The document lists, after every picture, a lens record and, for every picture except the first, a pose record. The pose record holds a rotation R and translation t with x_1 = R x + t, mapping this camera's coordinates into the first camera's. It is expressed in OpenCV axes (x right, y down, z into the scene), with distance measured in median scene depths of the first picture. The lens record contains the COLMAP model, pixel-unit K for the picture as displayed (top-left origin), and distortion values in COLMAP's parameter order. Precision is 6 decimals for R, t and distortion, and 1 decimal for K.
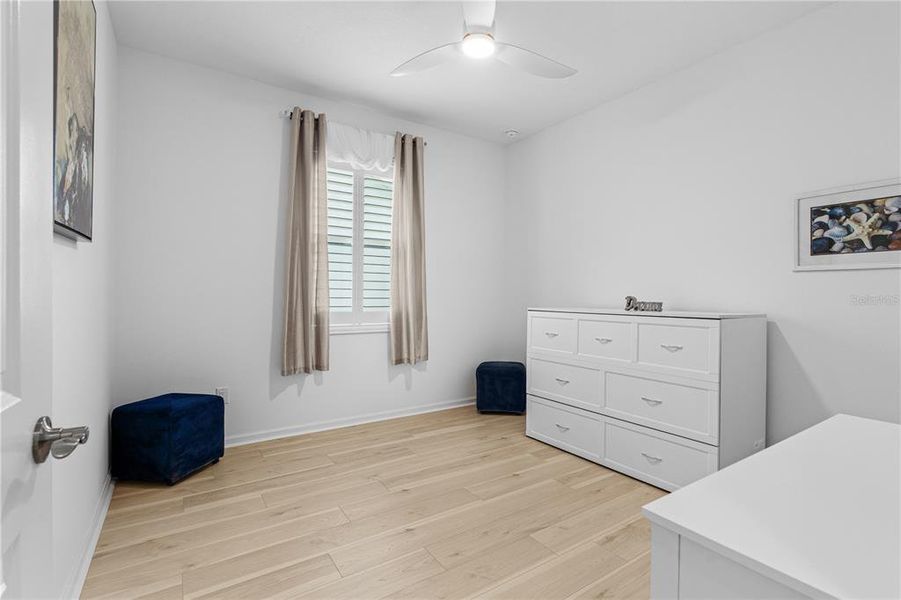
lens RADIAL K [[414.9, 0, 454.1], [0, 414.9, 294.2], [0, 0, 1]] dist [0.002682, 0.000455]
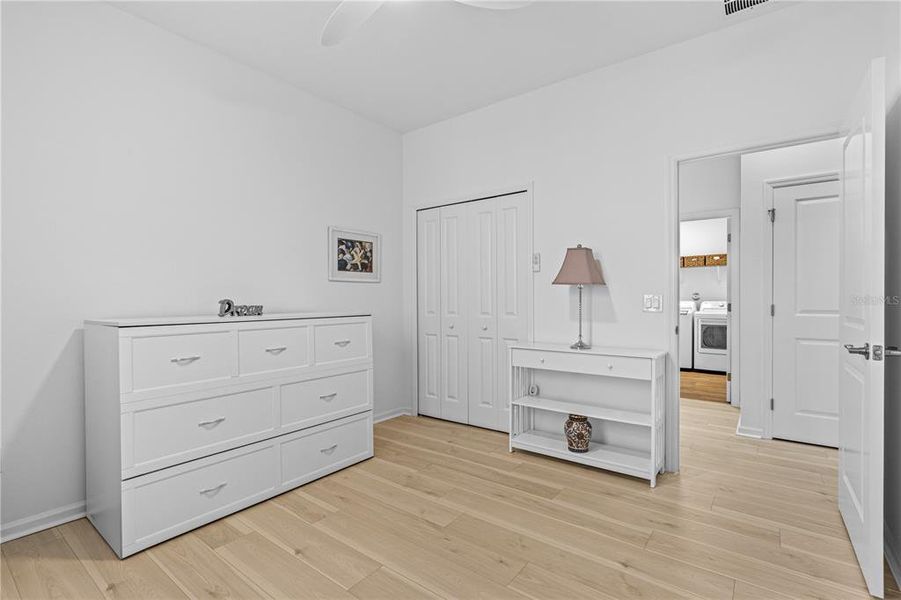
lens RADIAL K [[414.9, 0, 456.7], [0, 414.9, 303.2], [0, 0, 1]] dist [0.002682, 0.000455]
pose [[-0.315522, -0.012396, 0.948837, -0.672338], [0.002703, 0.999899, 0.013962, 0.002628], [-0.948914, 0.006970, -0.315457, 1.072251]]
